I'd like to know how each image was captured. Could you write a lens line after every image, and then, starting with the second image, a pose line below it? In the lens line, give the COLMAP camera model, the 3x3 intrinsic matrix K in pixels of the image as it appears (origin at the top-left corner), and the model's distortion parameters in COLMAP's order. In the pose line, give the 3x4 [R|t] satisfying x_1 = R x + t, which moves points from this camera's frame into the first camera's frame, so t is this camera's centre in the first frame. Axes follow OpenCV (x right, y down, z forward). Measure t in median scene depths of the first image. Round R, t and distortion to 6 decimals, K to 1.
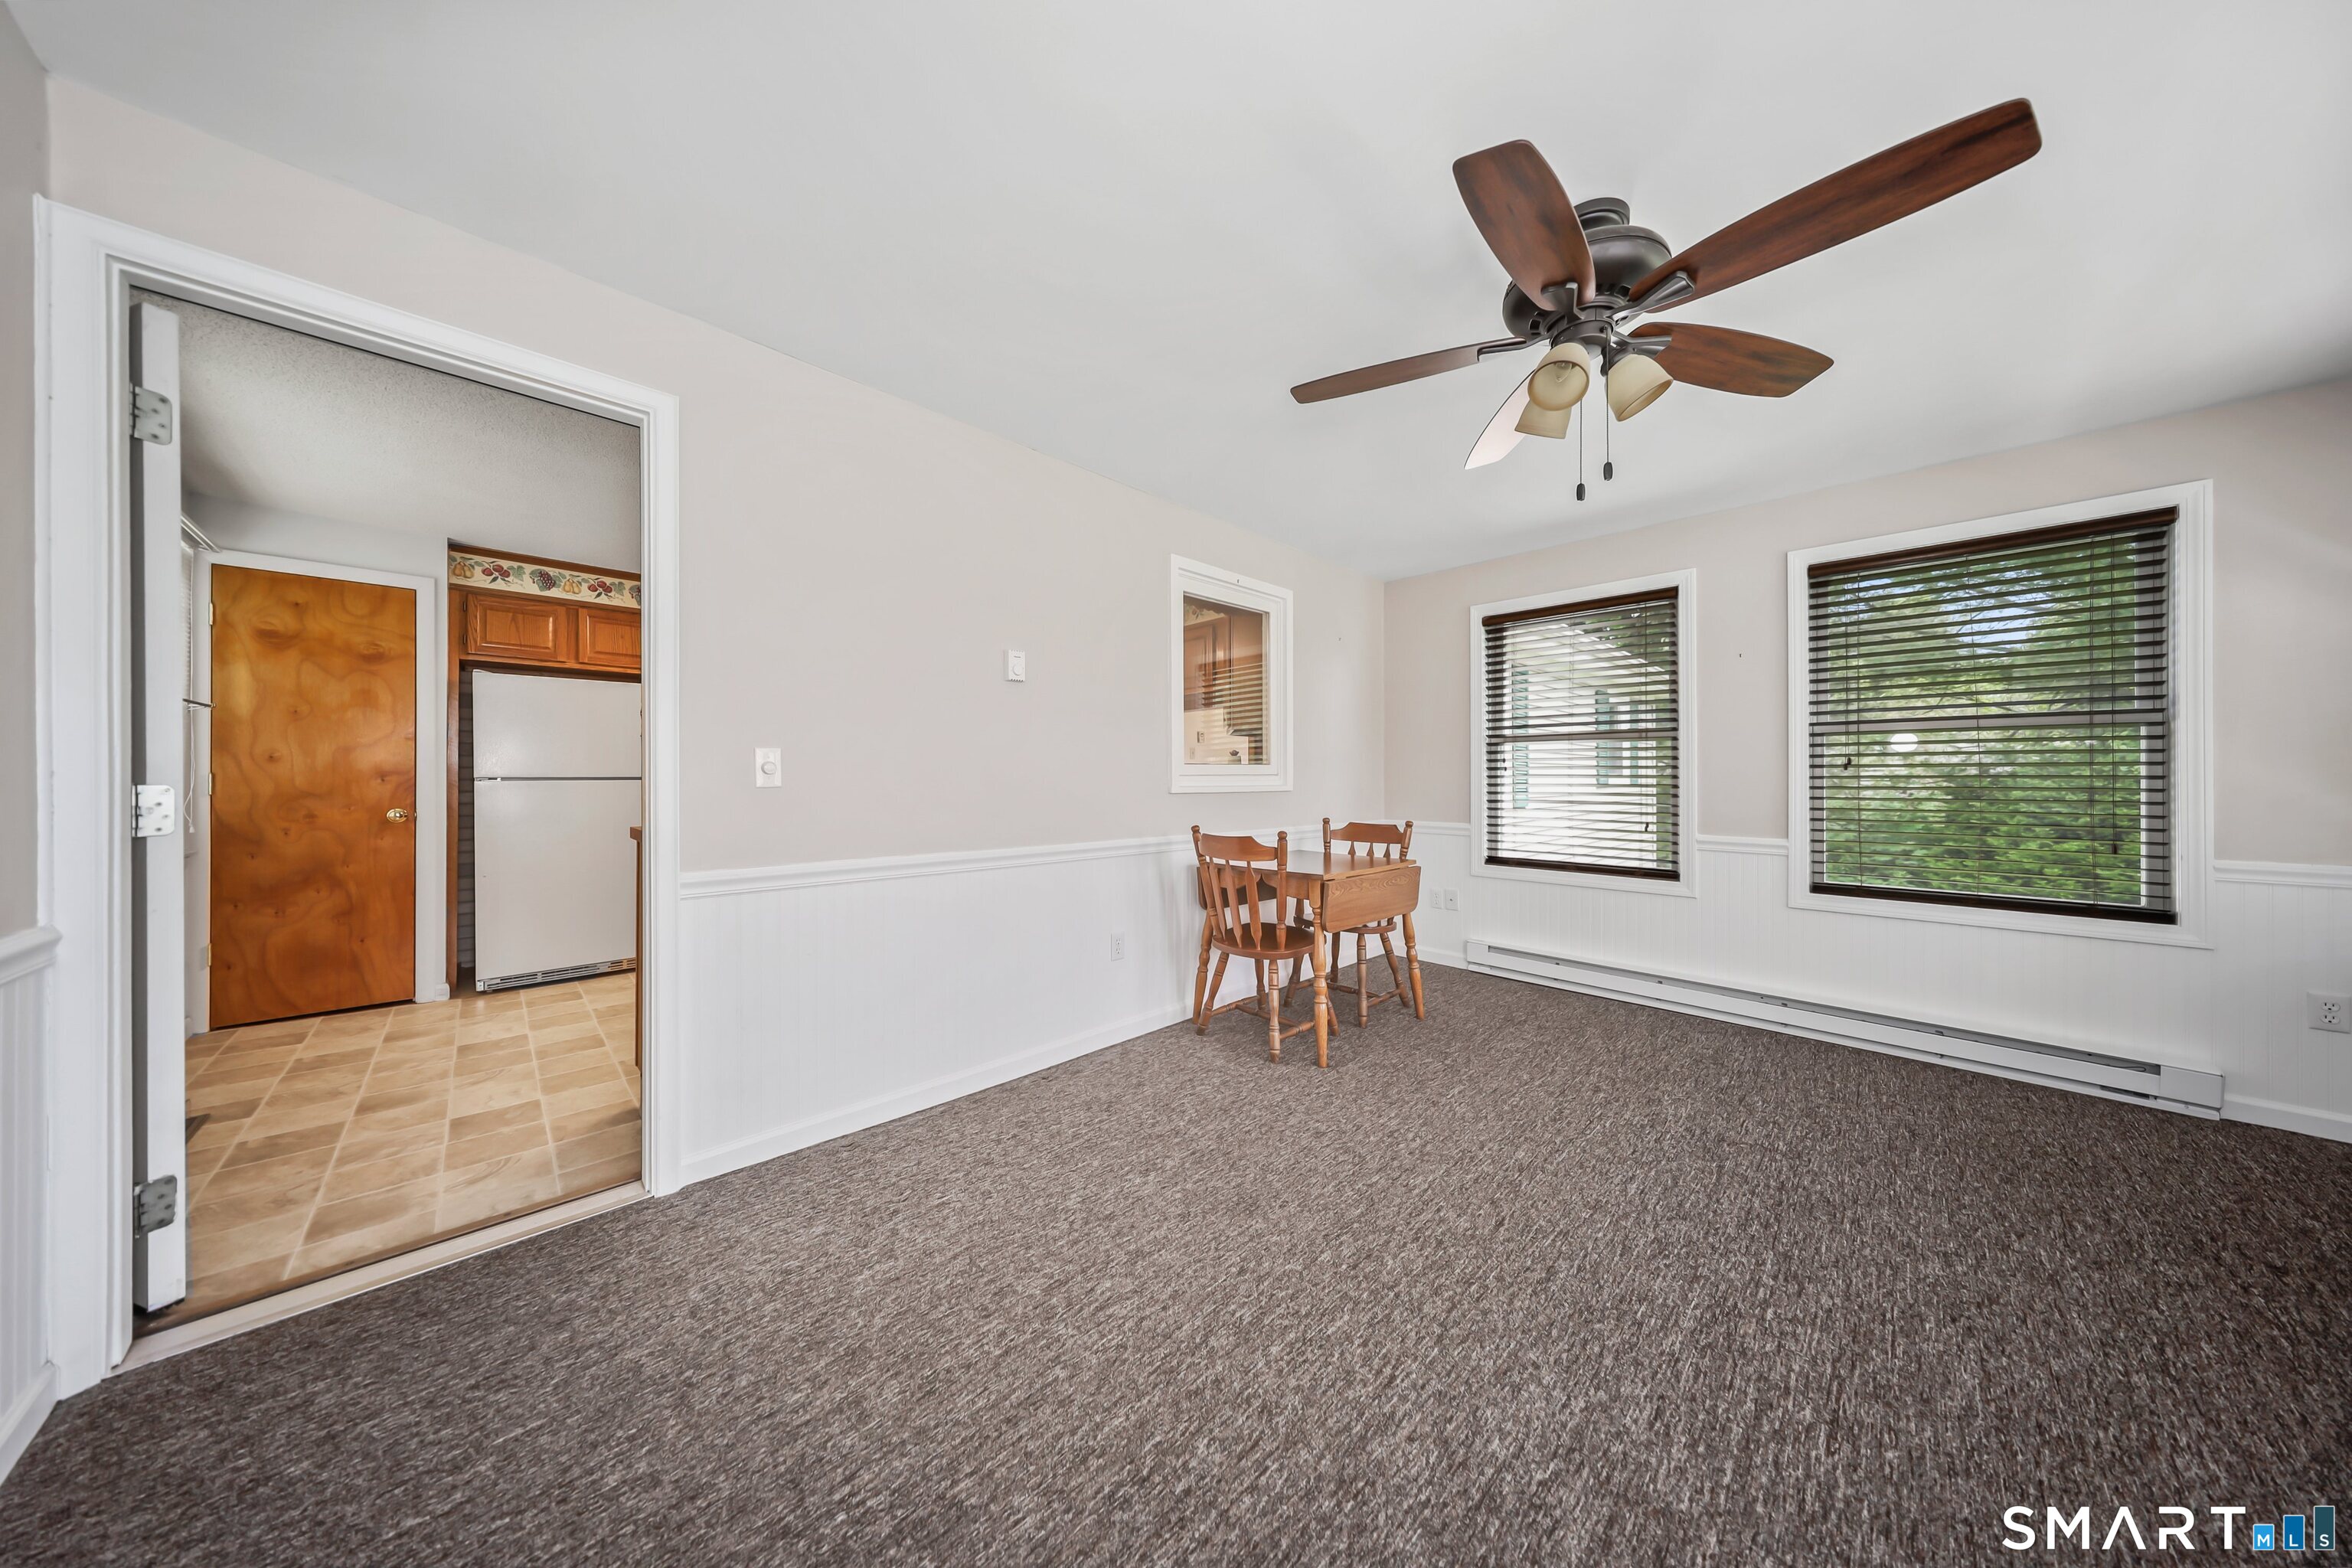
lens RADIAL K [[716.2, 0, 1177.1], [0, 716.2, 778.6], [0, 0, 1]] dist [0.001564, 0.000124]
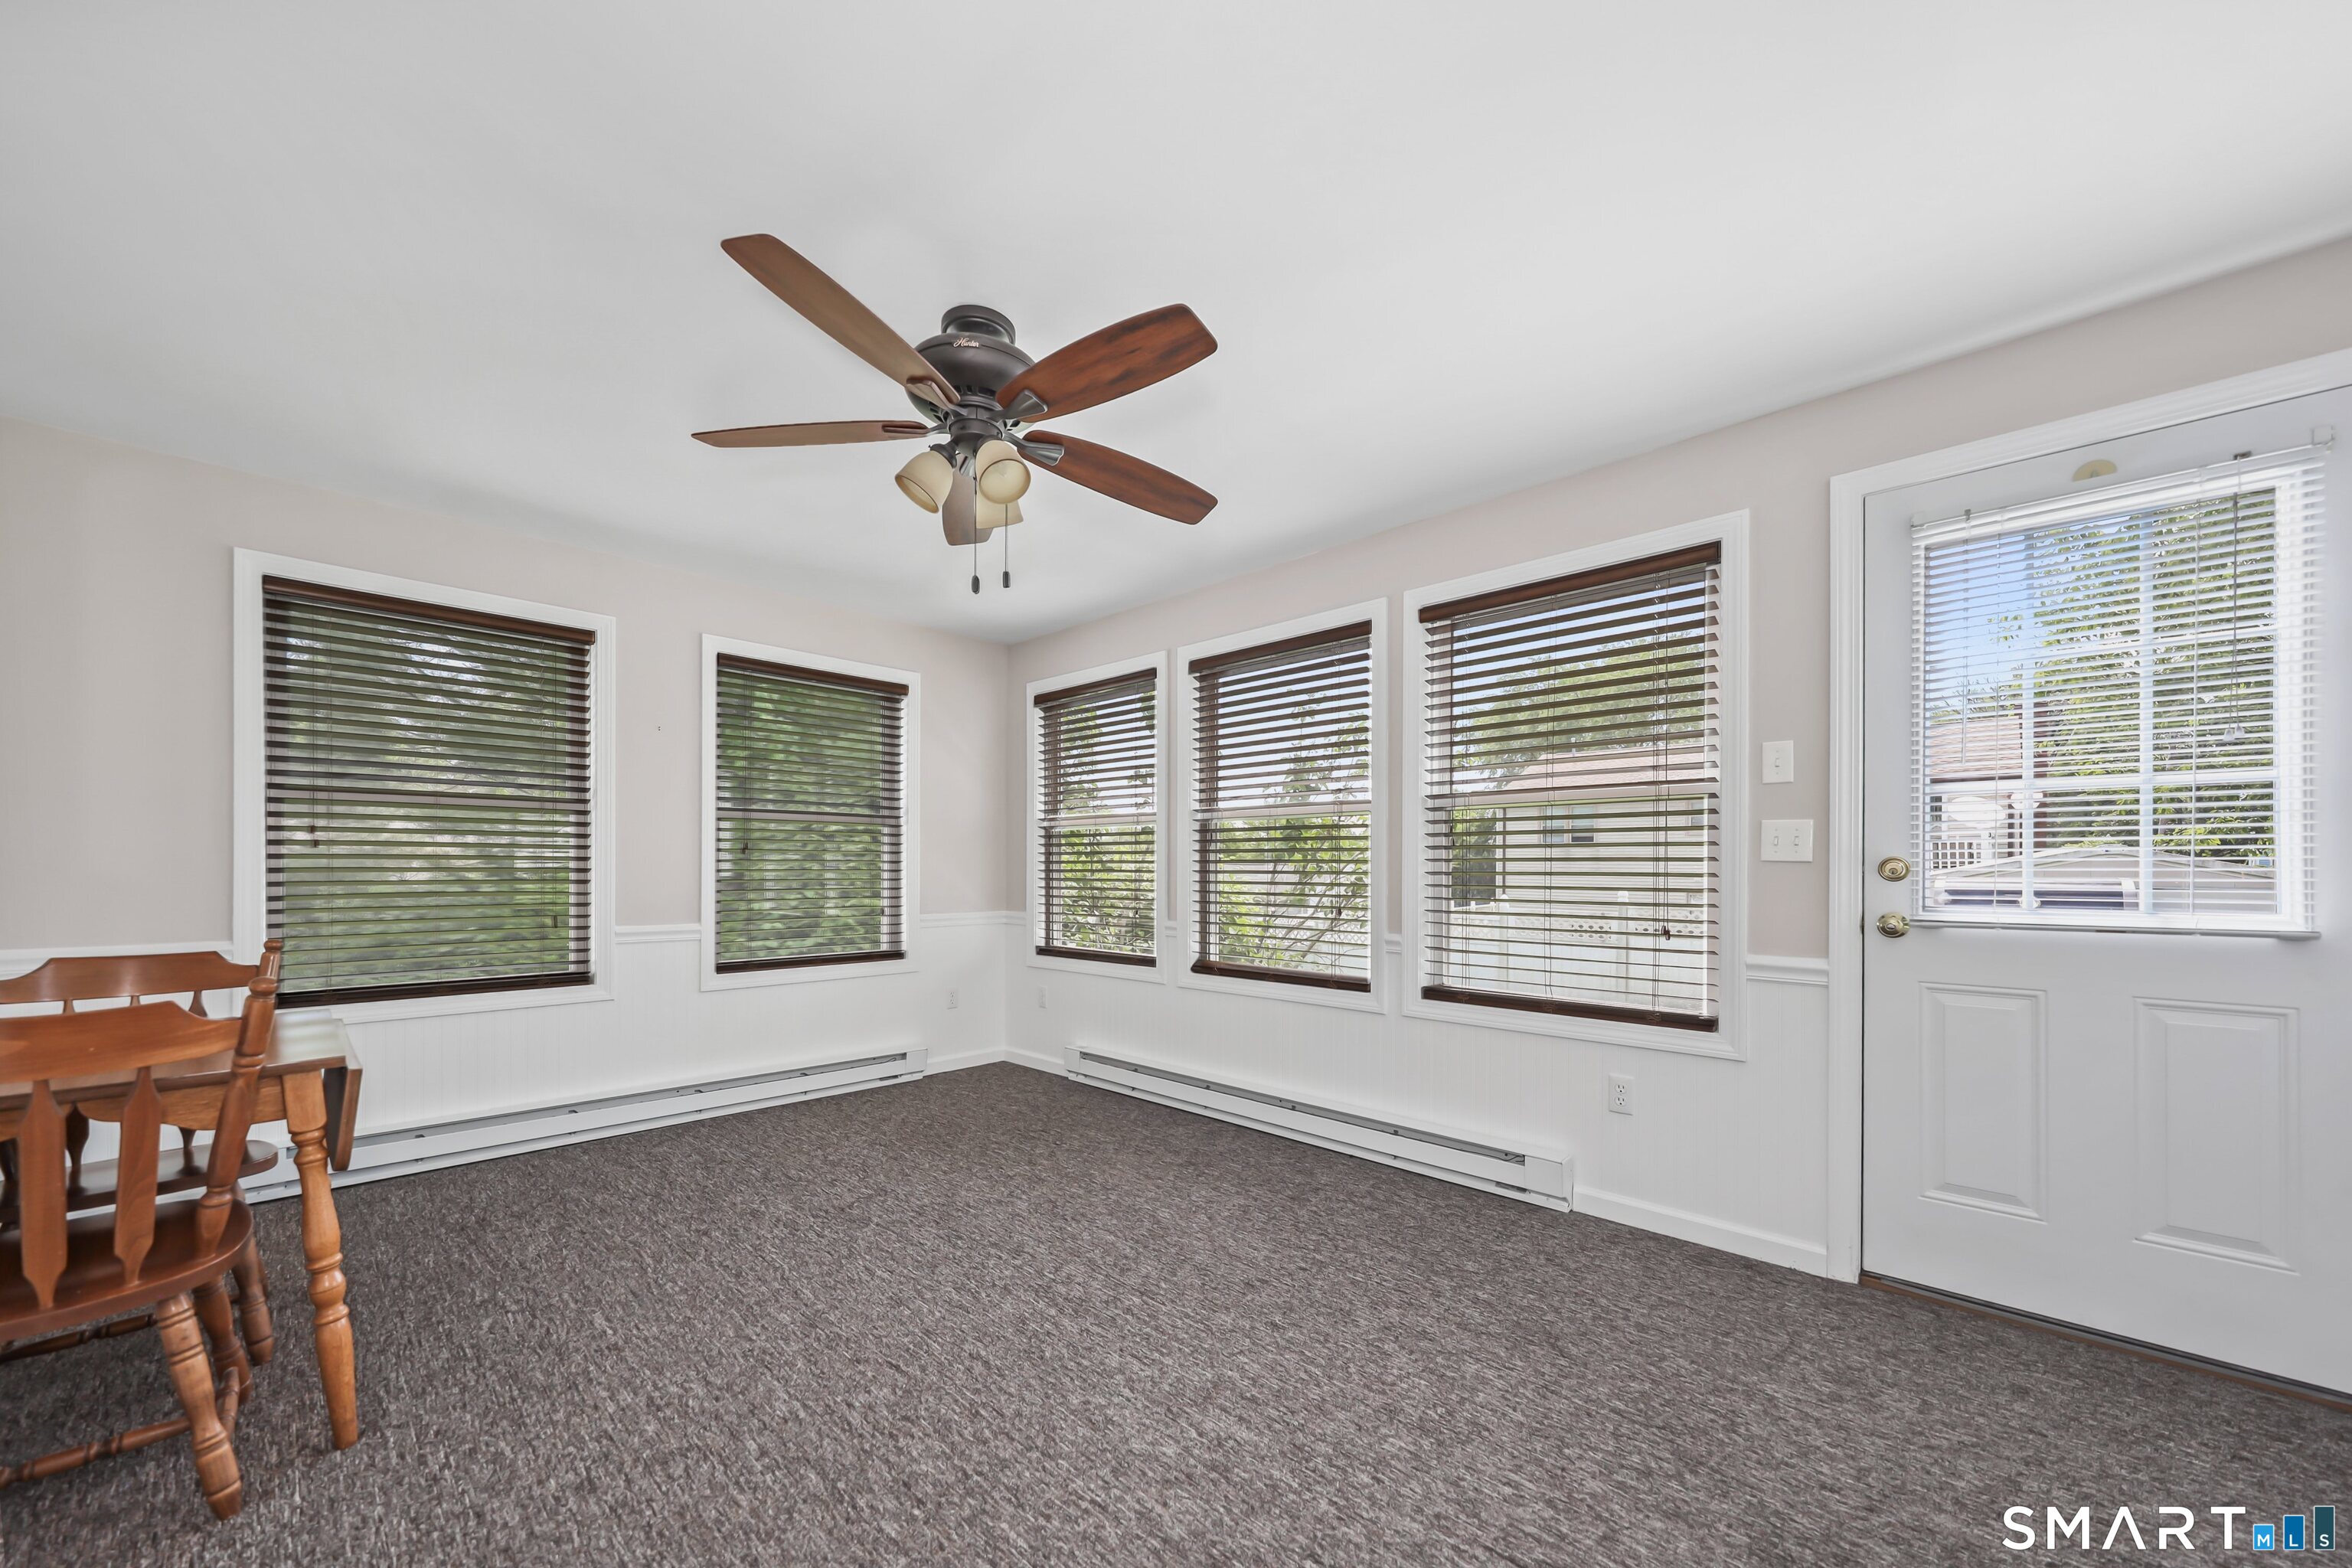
lens RADIAL K [[842.3, 0, 1170.1], [0, 842.3, 867.4], [0, 0, 1]] dist [0.008249, -0.000040]
pose [[-0.013843, -0.003060, 0.999899, -0.389016], [-0.007932, 0.999964, 0.002951, -0.001010], [-0.999873, -0.007891, -0.013867, 0.443341]]
